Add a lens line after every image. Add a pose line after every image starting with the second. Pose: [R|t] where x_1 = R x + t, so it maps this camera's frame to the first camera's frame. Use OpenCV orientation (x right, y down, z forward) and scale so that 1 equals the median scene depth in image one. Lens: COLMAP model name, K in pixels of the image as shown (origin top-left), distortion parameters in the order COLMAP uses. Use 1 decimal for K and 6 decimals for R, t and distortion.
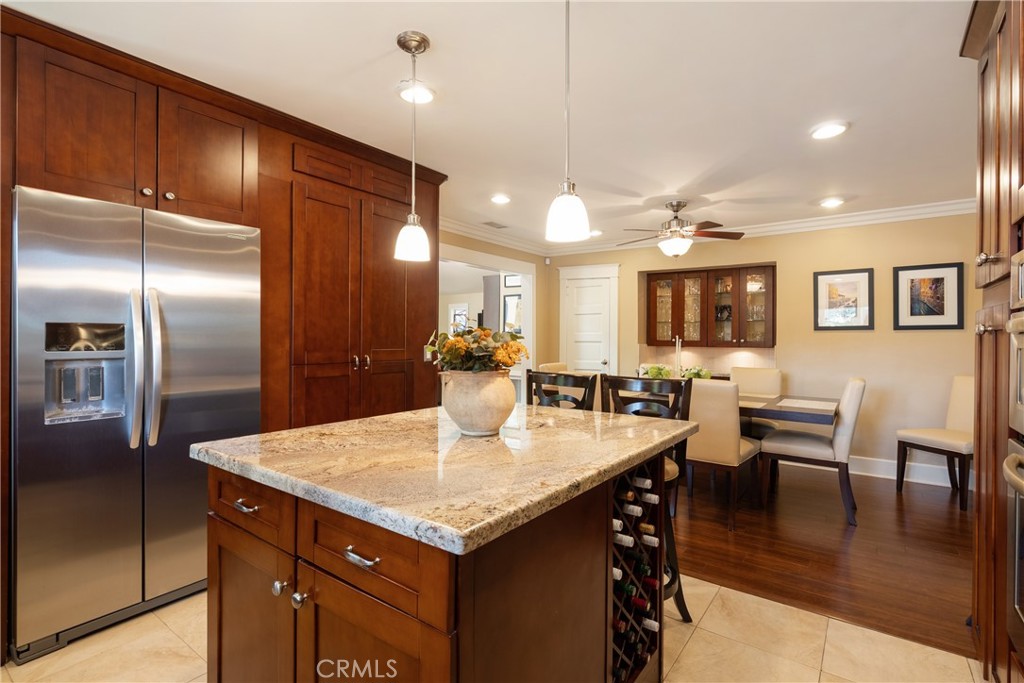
lens RADIAL K [[468.9, 0, 512.3], [0, 468.9, 339.5], [0, 0, 1]] dist [-0.004608, 0.001372]
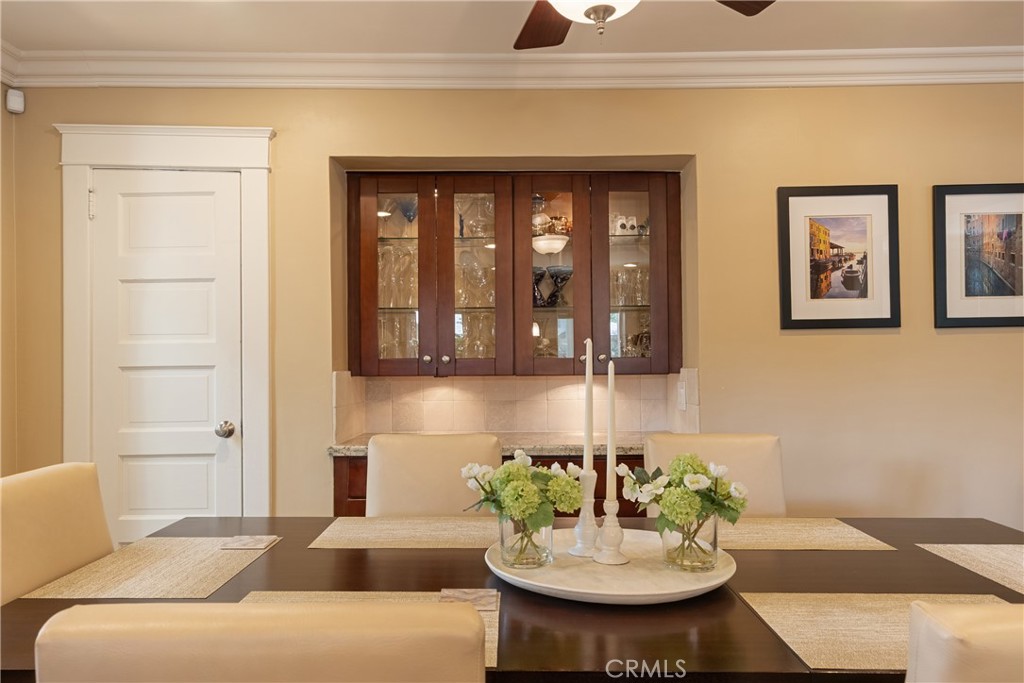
lens RADIAL K [[668.4, 0, 513.2], [0, 668.4, 349.1], [0, 0, 1]] dist [-0.009403, 0.000237]
pose [[0.808090, -0.009878, 0.588976, 0.112683], [0.016671, 0.999842, -0.006105, -0.003113], [-0.588823, 0.014752, 0.808127, 0.667637]]
